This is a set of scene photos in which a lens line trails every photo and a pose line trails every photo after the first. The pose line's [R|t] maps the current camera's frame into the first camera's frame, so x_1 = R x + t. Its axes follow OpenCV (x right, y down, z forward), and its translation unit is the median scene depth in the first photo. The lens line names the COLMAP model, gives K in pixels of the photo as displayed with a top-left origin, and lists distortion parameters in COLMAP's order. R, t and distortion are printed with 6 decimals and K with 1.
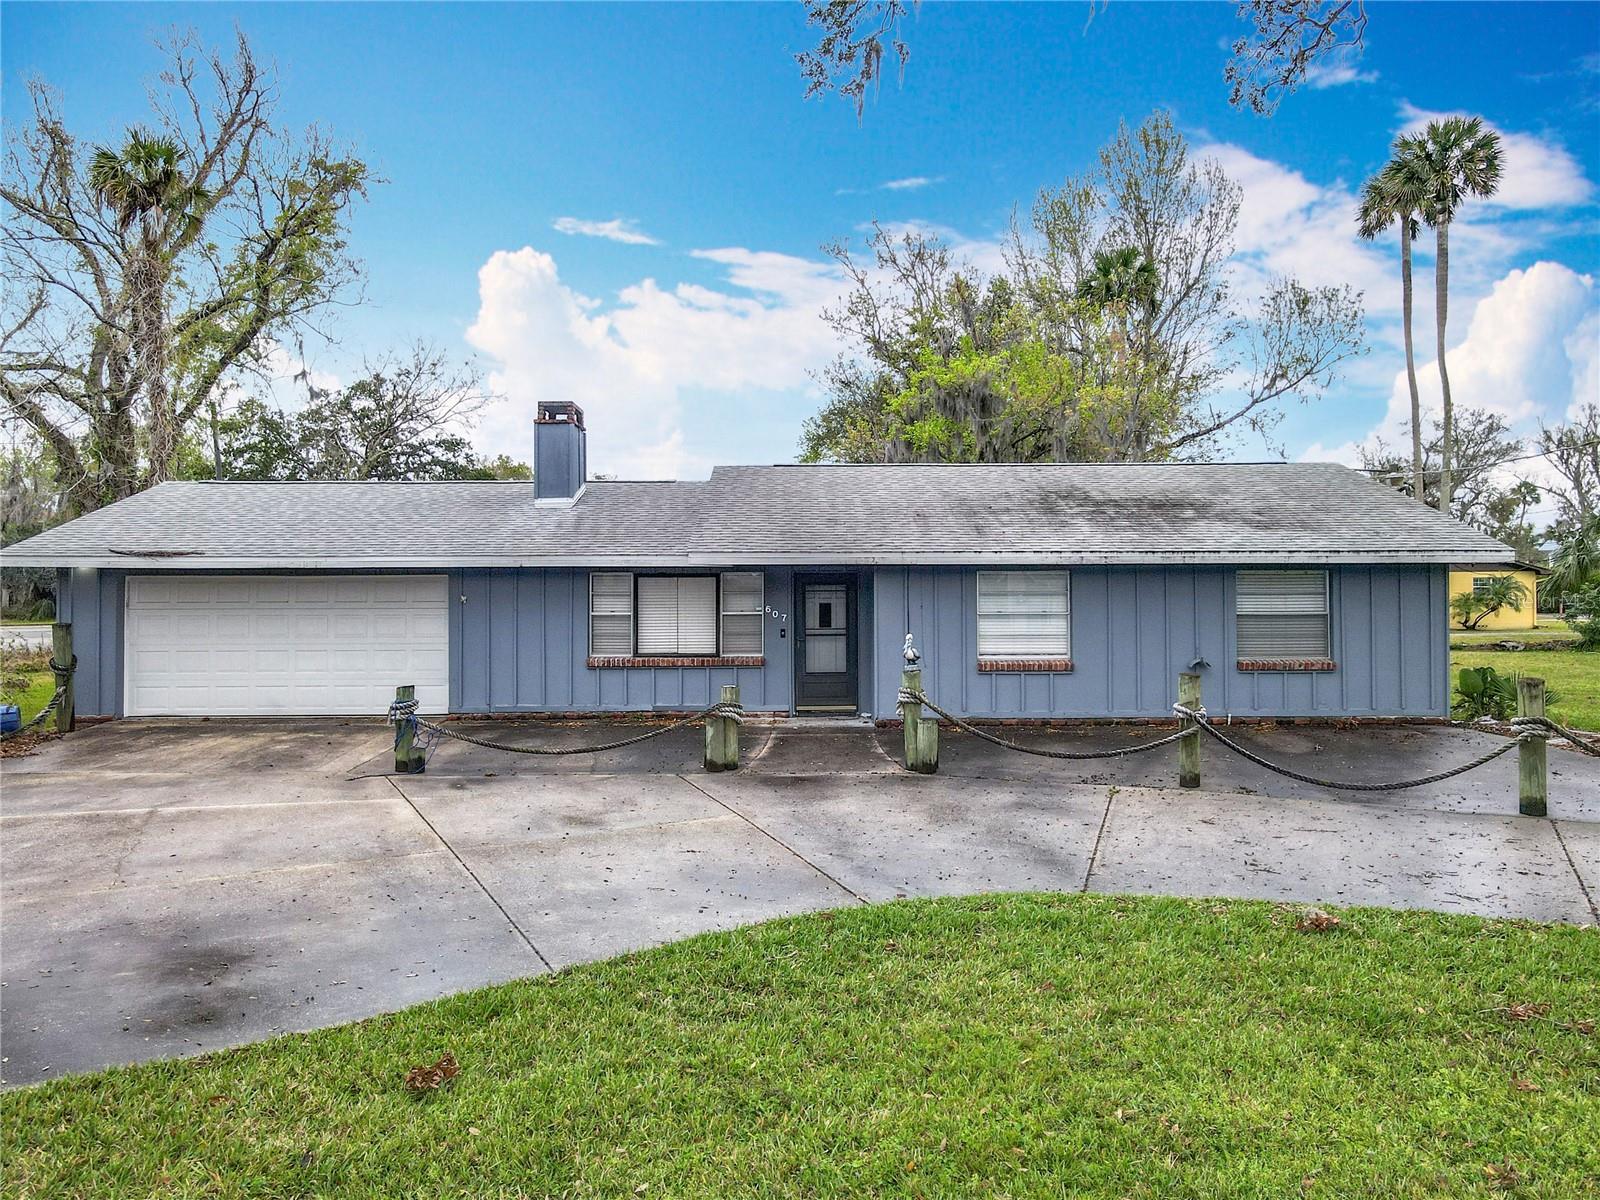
lens RADIAL K [[1203.1, 0, 800.1], [0, 1203.1, 562.1], [0, 0, 1]] dist [0.022641, 0.004015]
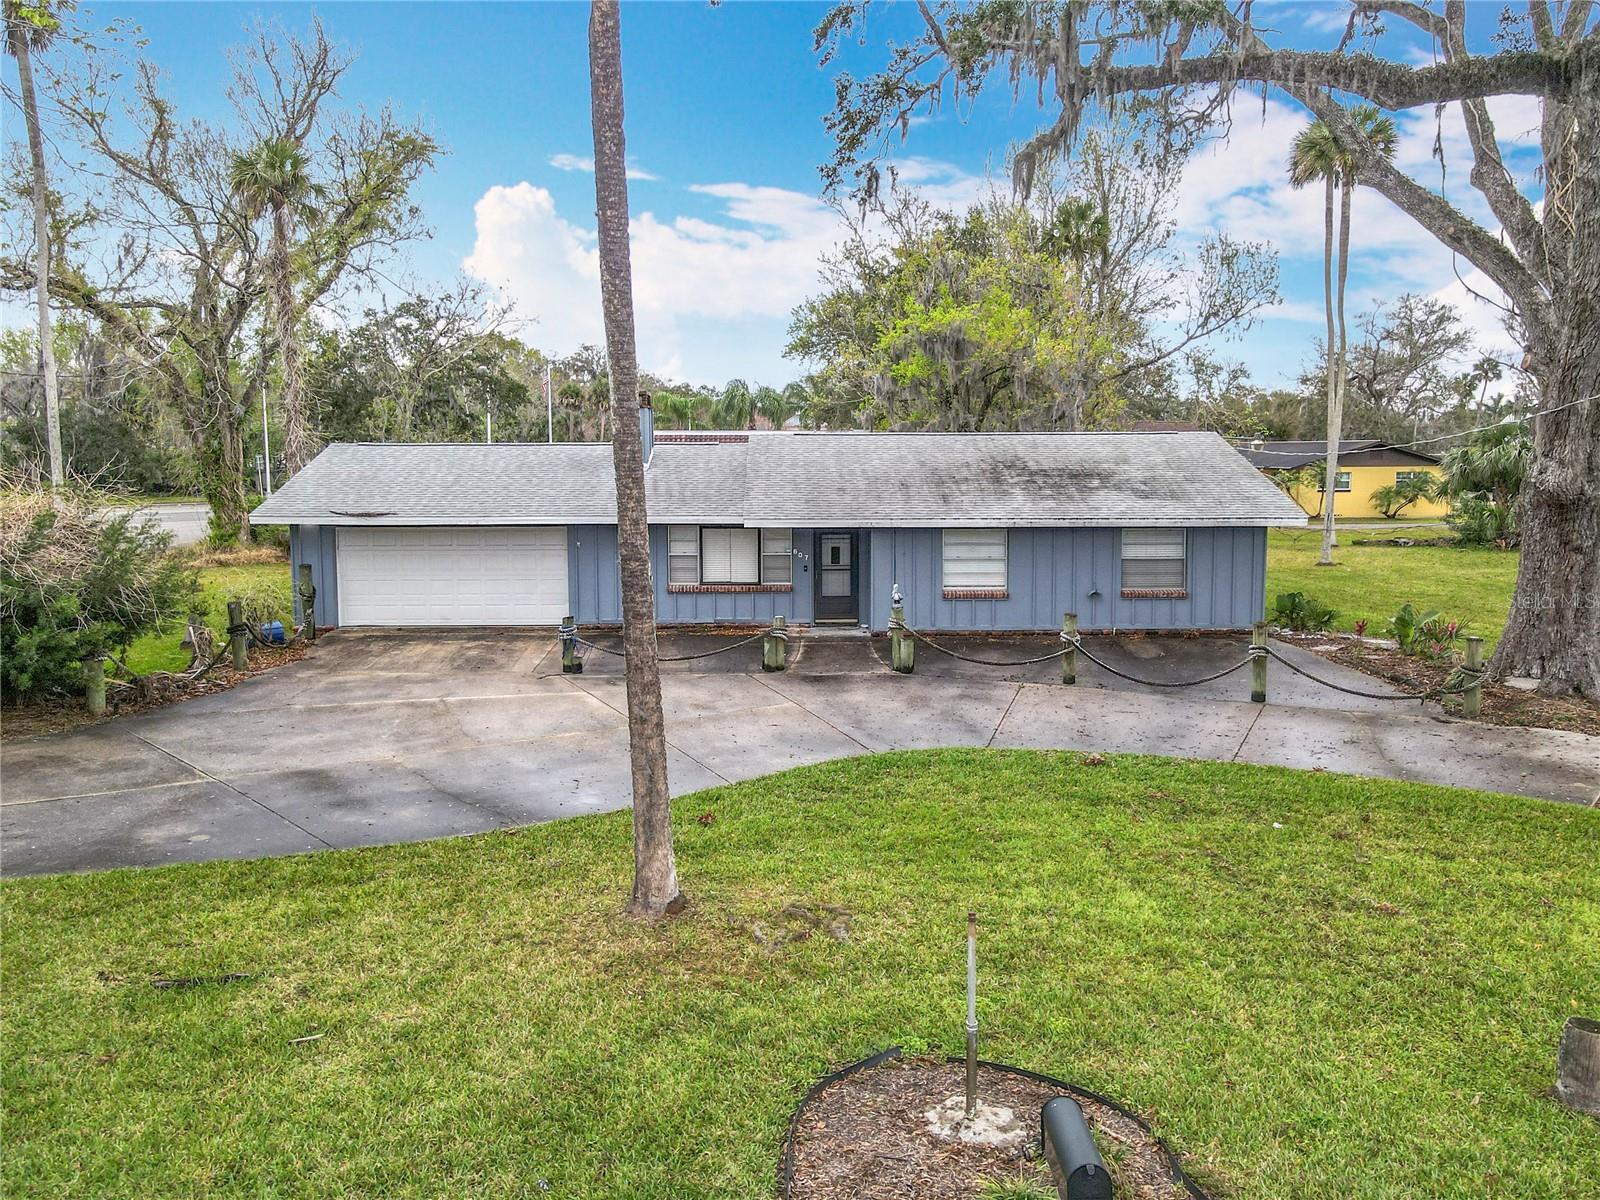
lens RADIAL K [[1235.2, 0, 795.8], [0, 1235.2, 536.6], [0, 0, 1]] dist [0.023749, -0.000485]
pose [[0.999914, 0.000087, 0.013152, -0.045678], [-0.001362, 0.995284, 0.096998, -0.120226], [-0.013081, -0.097008, 0.995198, -0.443200]]
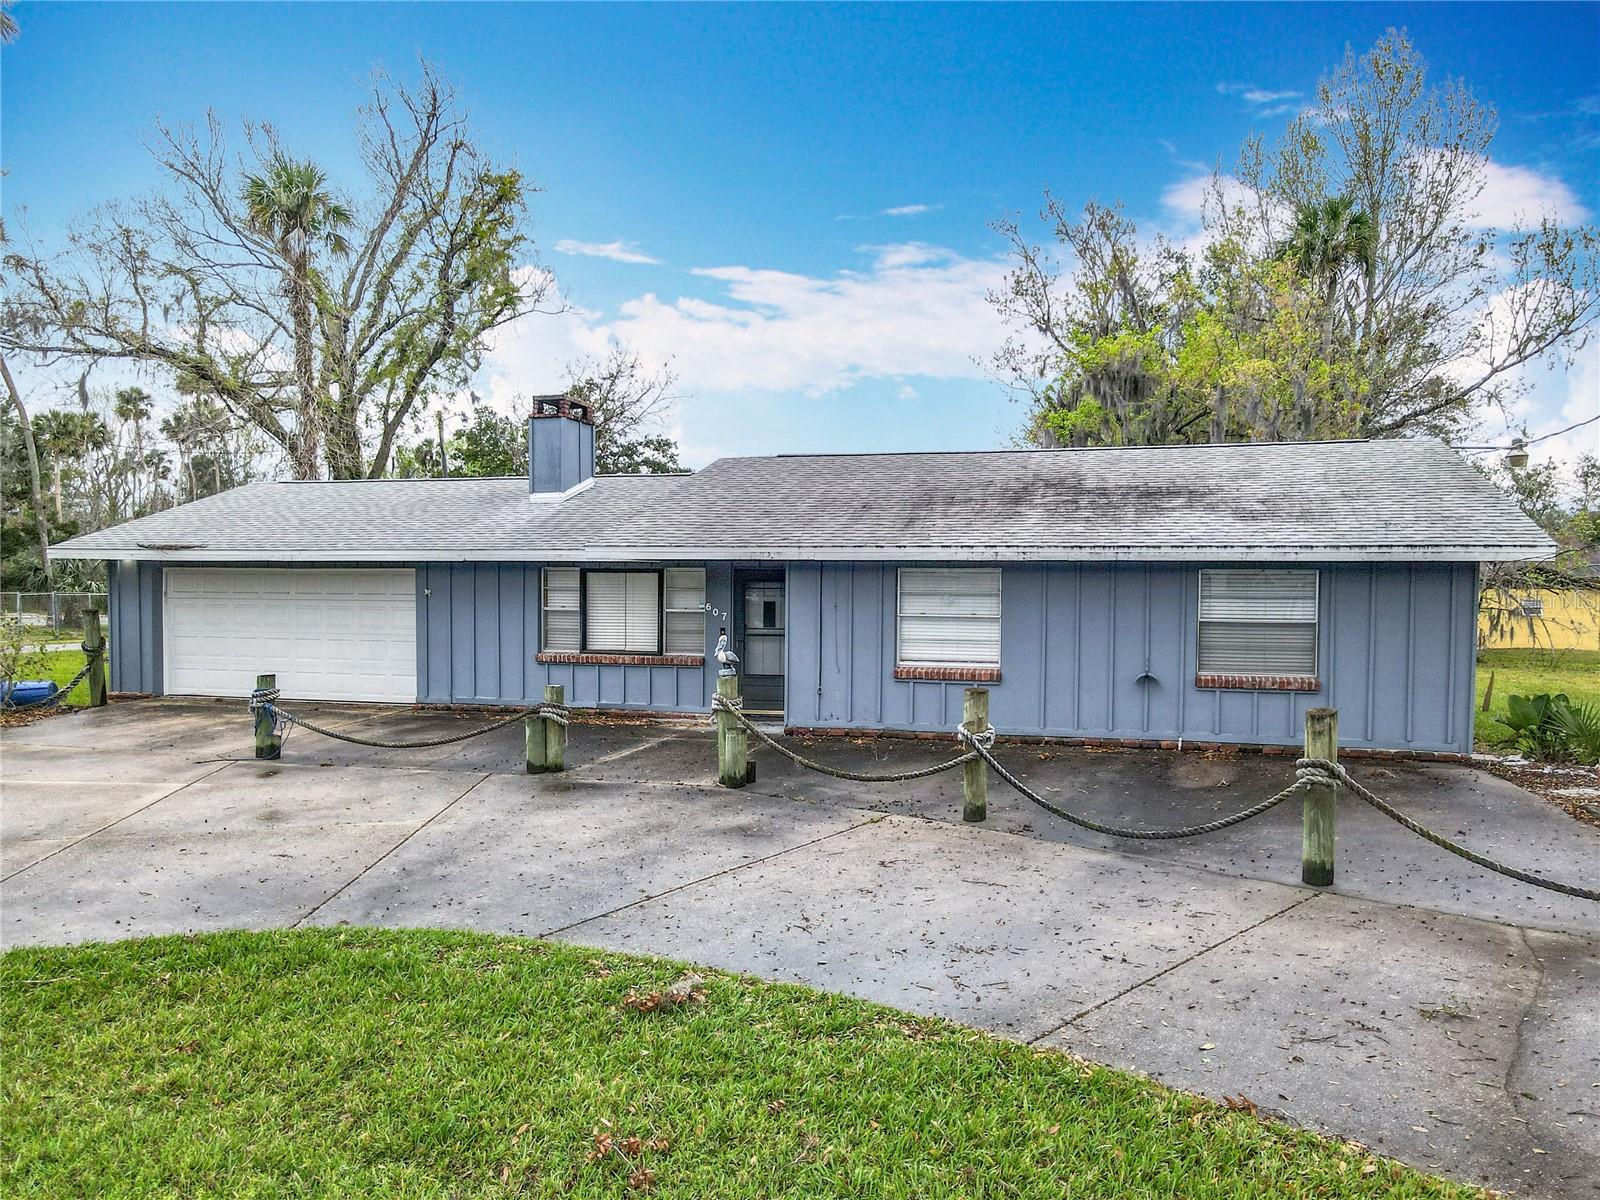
lens RADIAL K [[1197.7, 0, 800.0], [0, 1197.7, 600.0], [0, 0, 1]] dist [0.028775, -0.000395]
pose [[0.961346, 0.013879, -0.274992, 0.308720], [-0.004845, 0.999427, 0.033505, 0.001708], [0.275300, -0.030878, 0.960862, 0.110352]]
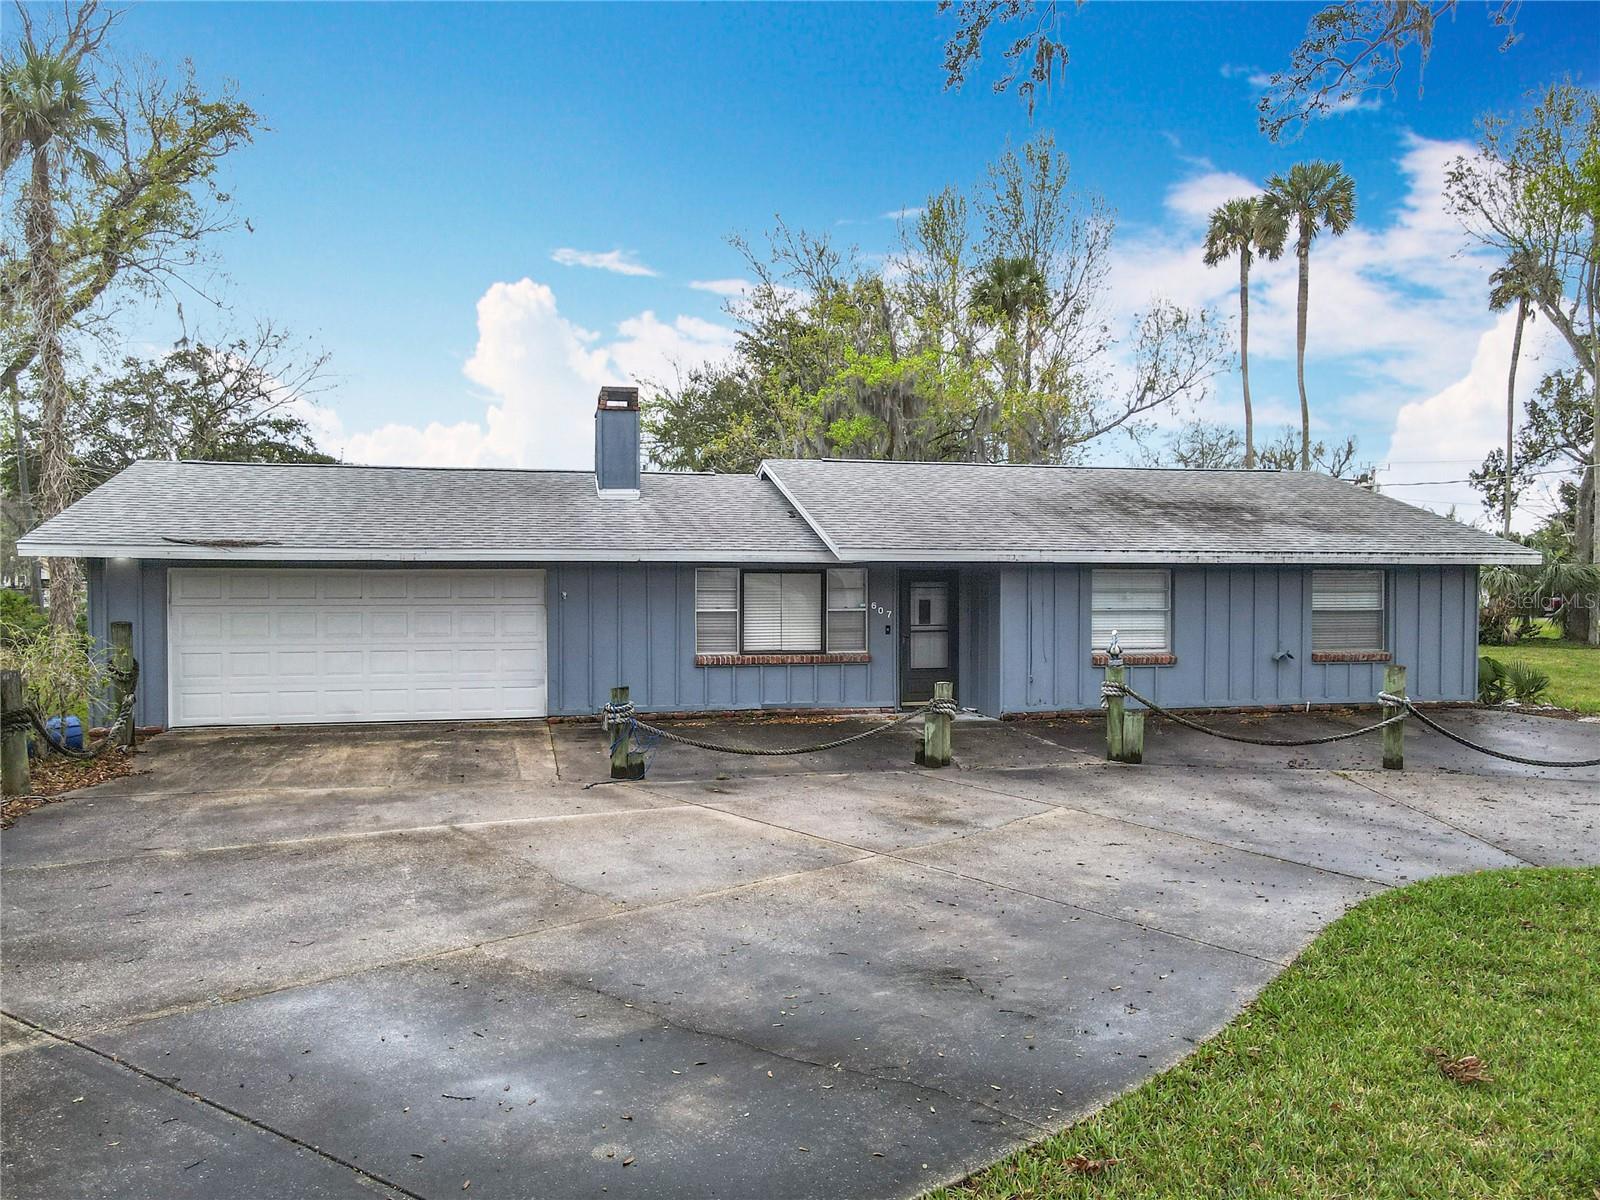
lens RADIAL K [[1197.7, 0, 800.0], [0, 1197.7, 600.0], [0, 0, 1]] dist [0.028775, -0.000395]
pose [[0.973789, 0.000637, 0.227452, -0.317836], [-0.008594, 0.999385, 0.033994, 0.000981], [-0.227291, -0.035058, 0.973196, 0.045350]]
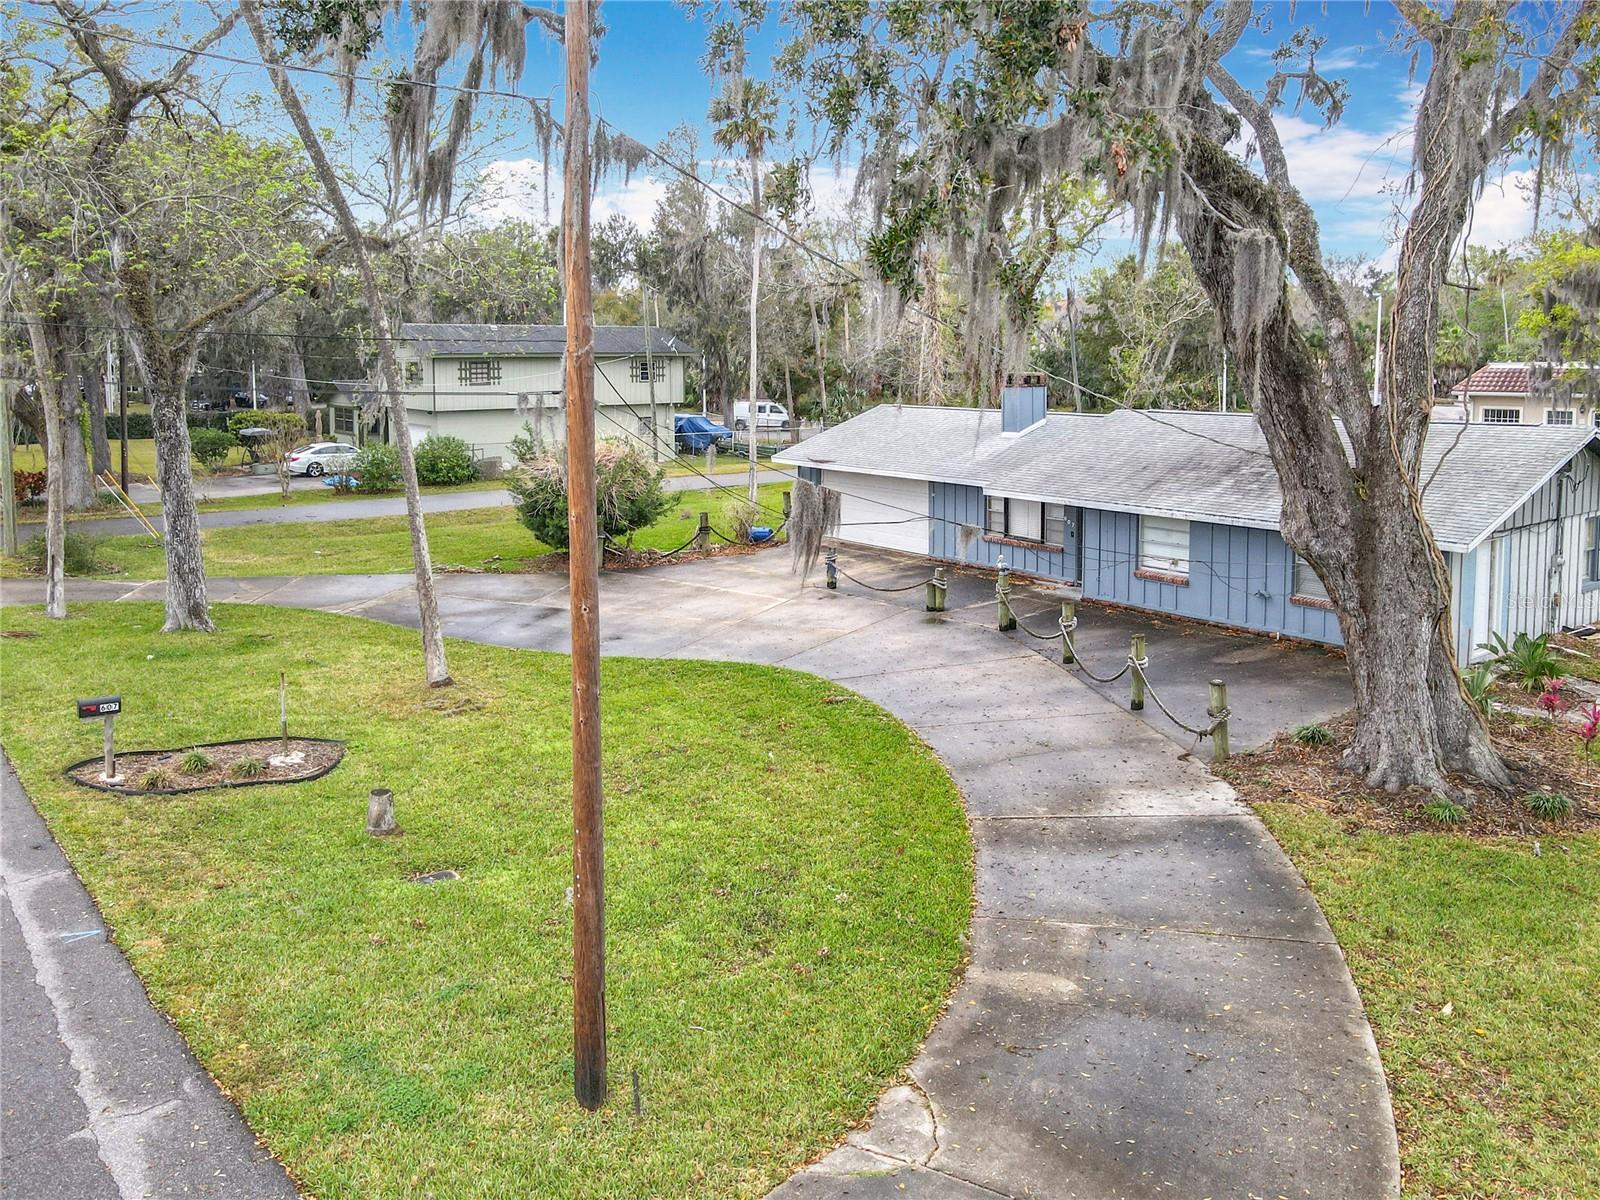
lens RADIAL K [[1235.2, 0, 795.8], [0, 1235.2, 536.6], [0, 0, 1]] dist [0.023749, -0.000485]
pose [[0.613808, 0.117881, -0.780605, 1.059486], [0.025778, 0.985269, 0.169058, -0.228579], [0.789034, -0.123892, 0.601727, -0.283923]]
